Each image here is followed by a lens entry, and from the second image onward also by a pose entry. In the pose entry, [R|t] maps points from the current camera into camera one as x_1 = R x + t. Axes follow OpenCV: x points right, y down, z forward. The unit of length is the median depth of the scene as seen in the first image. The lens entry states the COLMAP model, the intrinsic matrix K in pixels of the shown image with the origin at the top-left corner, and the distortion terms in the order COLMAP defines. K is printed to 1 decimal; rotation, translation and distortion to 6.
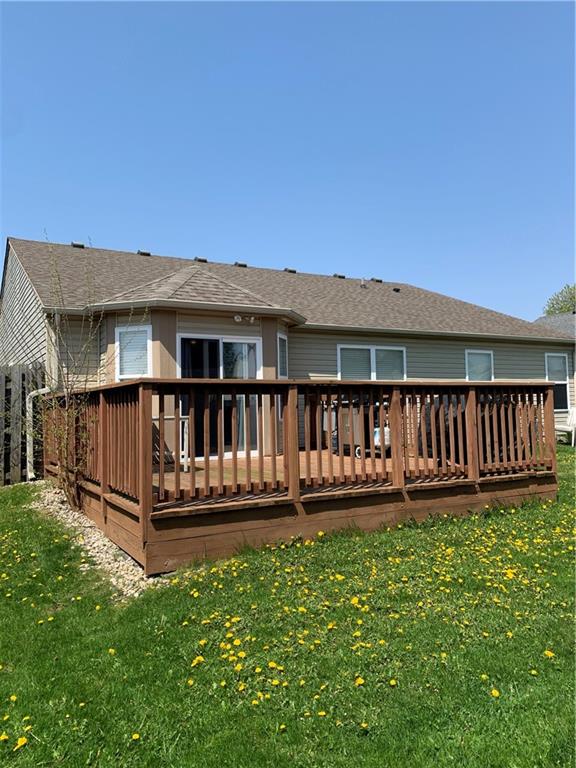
lens RADIAL K [[593.4, 0, 293.1], [0, 593.4, 377.2], [0, 0, 1]] dist [0.068834, -0.065333]
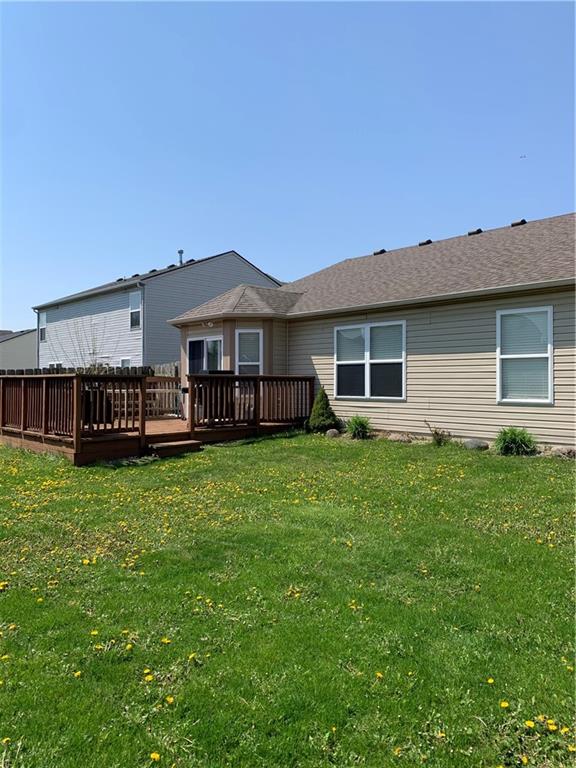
lens RADIAL K [[593.4, 0, 293.1], [0, 593.4, 377.2], [0, 0, 1]] dist [0.068834, -0.065333]
pose [[0.224914, 0.011336, -0.974313, 1.128120], [0.048539, 0.998561, 0.022823, 0.006282], [0.973169, -0.052425, 0.224040, 0.710448]]
